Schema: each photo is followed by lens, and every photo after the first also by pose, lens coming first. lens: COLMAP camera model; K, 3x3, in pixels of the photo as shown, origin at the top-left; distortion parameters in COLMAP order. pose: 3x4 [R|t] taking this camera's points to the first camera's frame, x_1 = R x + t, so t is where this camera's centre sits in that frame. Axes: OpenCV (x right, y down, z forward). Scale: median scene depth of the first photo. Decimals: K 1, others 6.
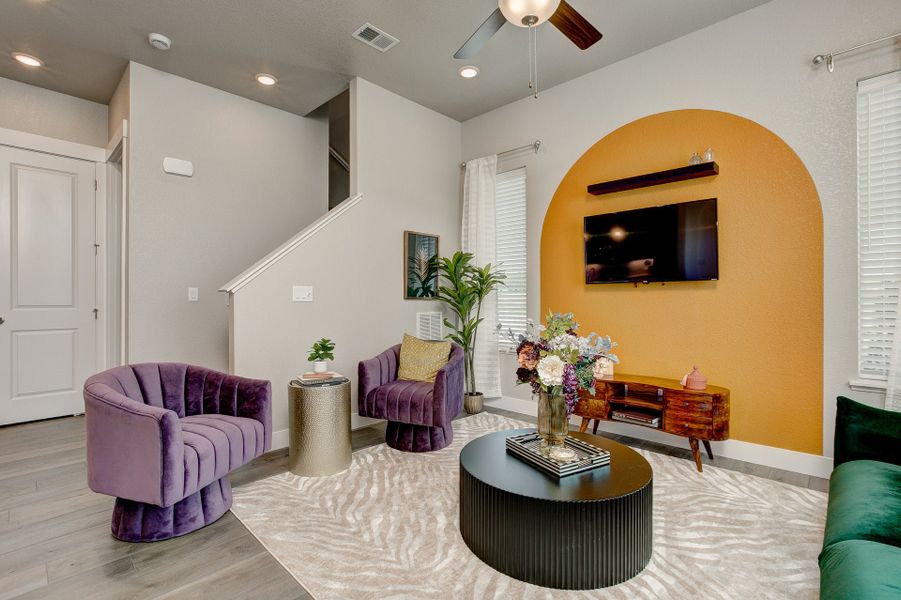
lens RADIAL K [[423.8, 0, 446.3], [0, 423.8, 302.8], [0, 0, 1]] dist [-0.040282, 0.020891]
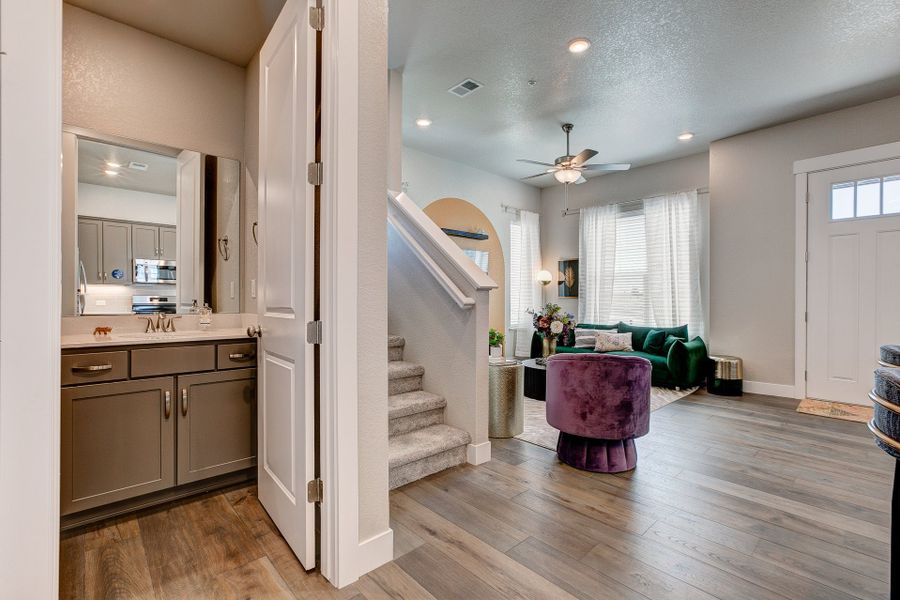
lens RADIAL K [[414.1, 0, 454.9], [0, 414.1, 299.5], [0, 0, 1]] dist [-0.036843, 0.021110]
pose [[0.056723, 0.009226, 0.998347, -1.413945], [-0.002566, 0.999955, -0.009096, 0.020474], [-0.998387, -0.002046, 0.056744, 0.954526]]
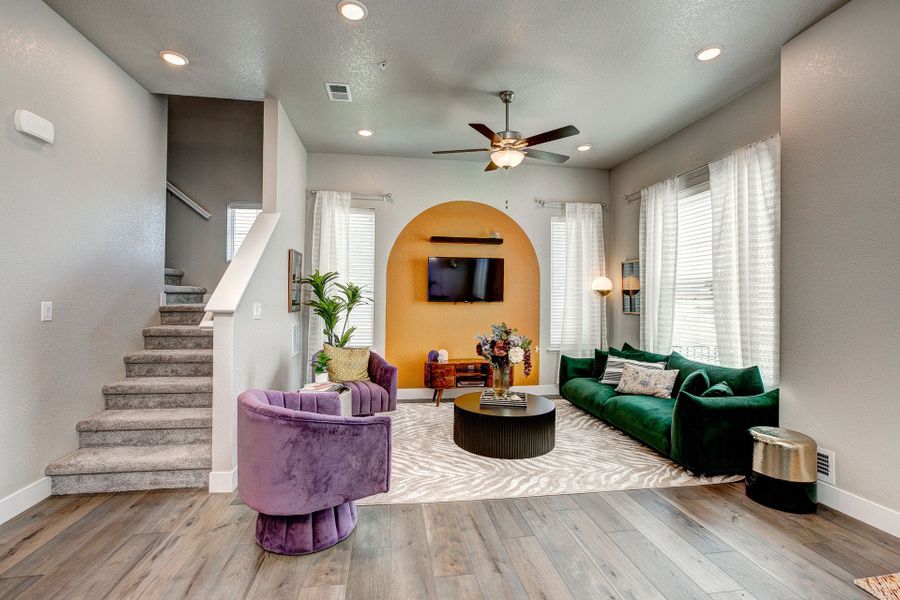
lens RADIAL K [[414.1, 0, 454.9], [0, 414.1, 299.5], [0, 0, 1]] dist [-0.036843, 0.021110]
pose [[0.599833, 0.010345, 0.800058, -0.887876], [-0.006377, 0.999946, -0.008148, -0.046416], [-0.800100, -0.000214, 0.599867, 0.053432]]
